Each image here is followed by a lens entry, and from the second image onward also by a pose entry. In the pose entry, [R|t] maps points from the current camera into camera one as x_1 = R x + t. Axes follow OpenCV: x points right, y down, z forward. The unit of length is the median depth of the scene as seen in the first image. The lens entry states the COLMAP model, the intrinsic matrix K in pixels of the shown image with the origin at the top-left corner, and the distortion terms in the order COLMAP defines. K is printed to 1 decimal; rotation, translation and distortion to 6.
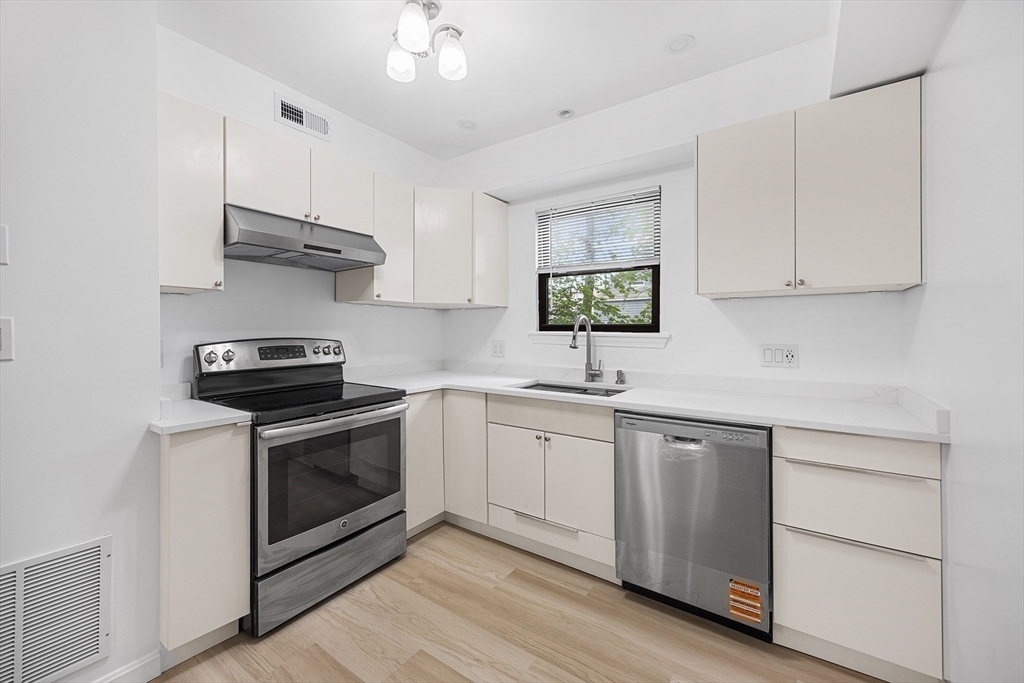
lens RADIAL K [[411.2, 0, 501.0], [0, 411.2, 332.8], [0, 0, 1]] dist [0.005266, -0.001180]
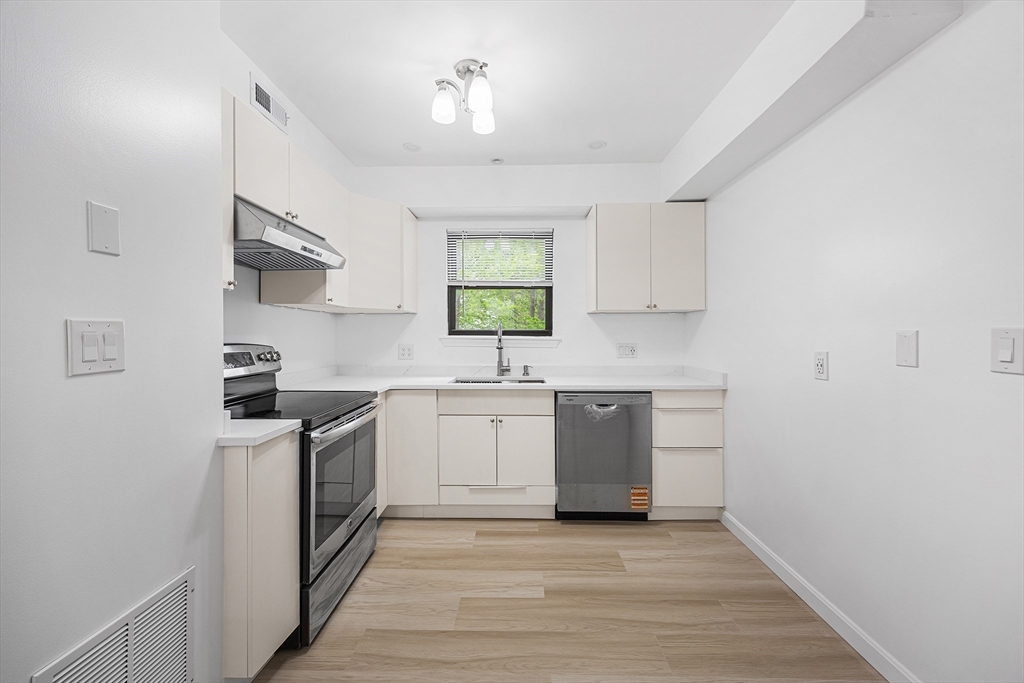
lens RADIAL K [[411.2, 0, 508.2], [0, 411.2, 338.4], [0, 0, 1]] dist [0.005266, -0.001180]
pose [[0.836566, -0.006093, 0.547832, -0.554308], [0.004830, 0.999981, 0.003745, 0.001076], [-0.547844, -0.000487, 0.836580, -0.067849]]
